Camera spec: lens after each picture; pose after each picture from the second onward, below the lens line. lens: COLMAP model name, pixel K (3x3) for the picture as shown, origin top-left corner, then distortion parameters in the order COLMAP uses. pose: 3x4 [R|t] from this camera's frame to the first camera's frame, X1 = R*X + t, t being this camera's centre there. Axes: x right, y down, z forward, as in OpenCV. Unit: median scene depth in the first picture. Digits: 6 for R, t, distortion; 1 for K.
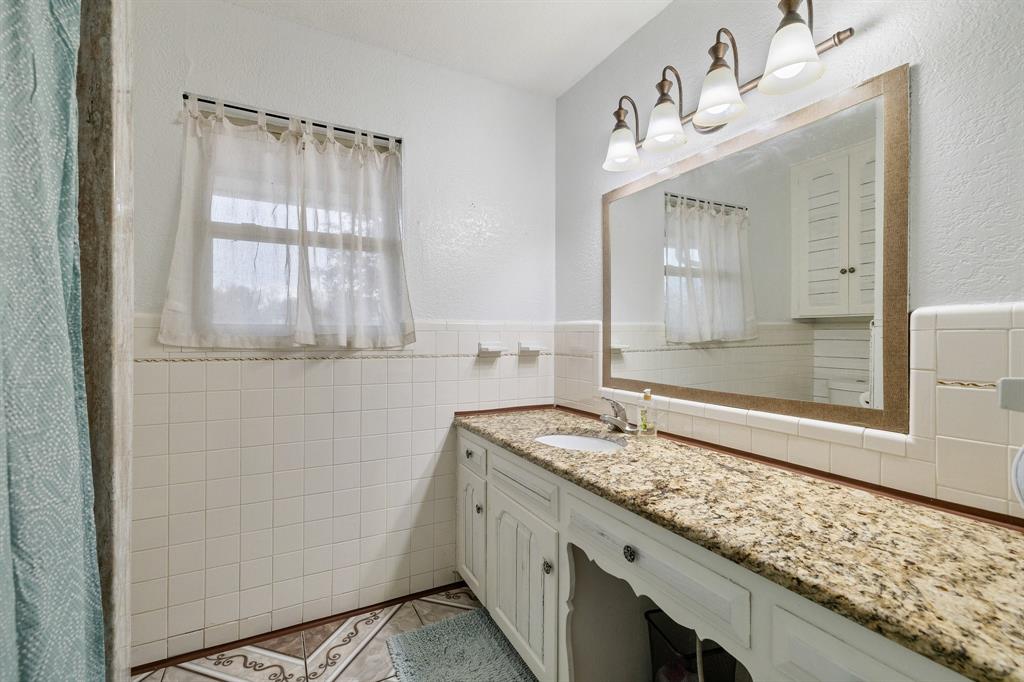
lens RADIAL K [[446.6, 0, 507.8], [0, 446.6, 334.1], [0, 0, 1]] dist [-0.003267, -0.000403]
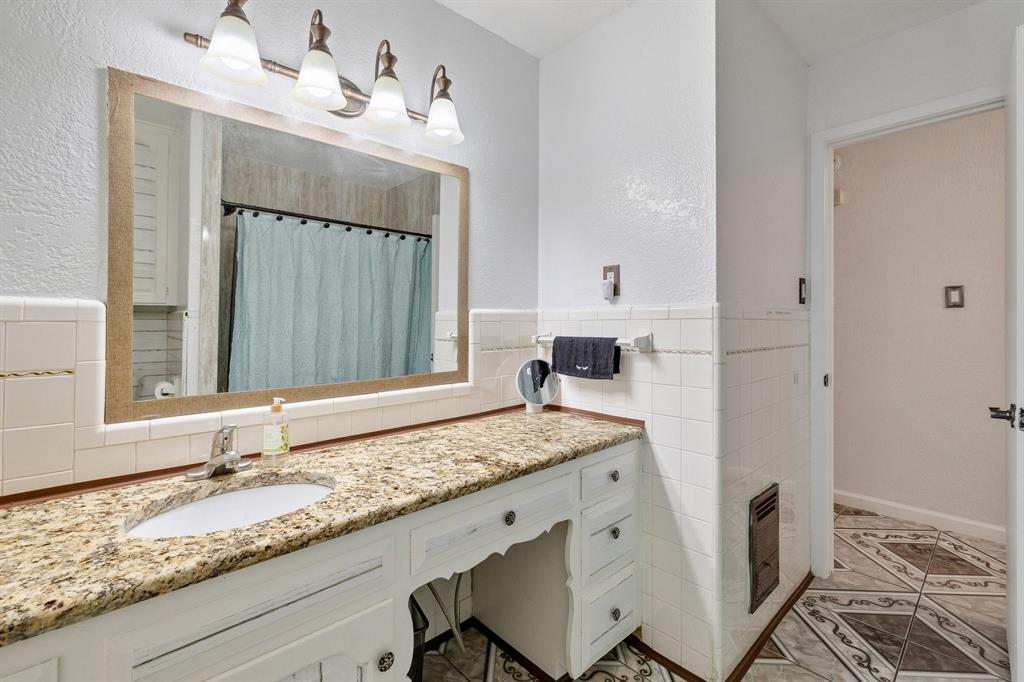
lens RADIAL K [[446.6, 0, 507.6], [0, 446.6, 337.2], [0, 0, 1]] dist [-0.003267, -0.000403]
pose [[-0.255704, -0.028770, 0.966327, -0.675703], [0.003893, 0.999518, 0.030788, -0.001402], [-0.966747, 0.011634, -0.255469, 1.078379]]
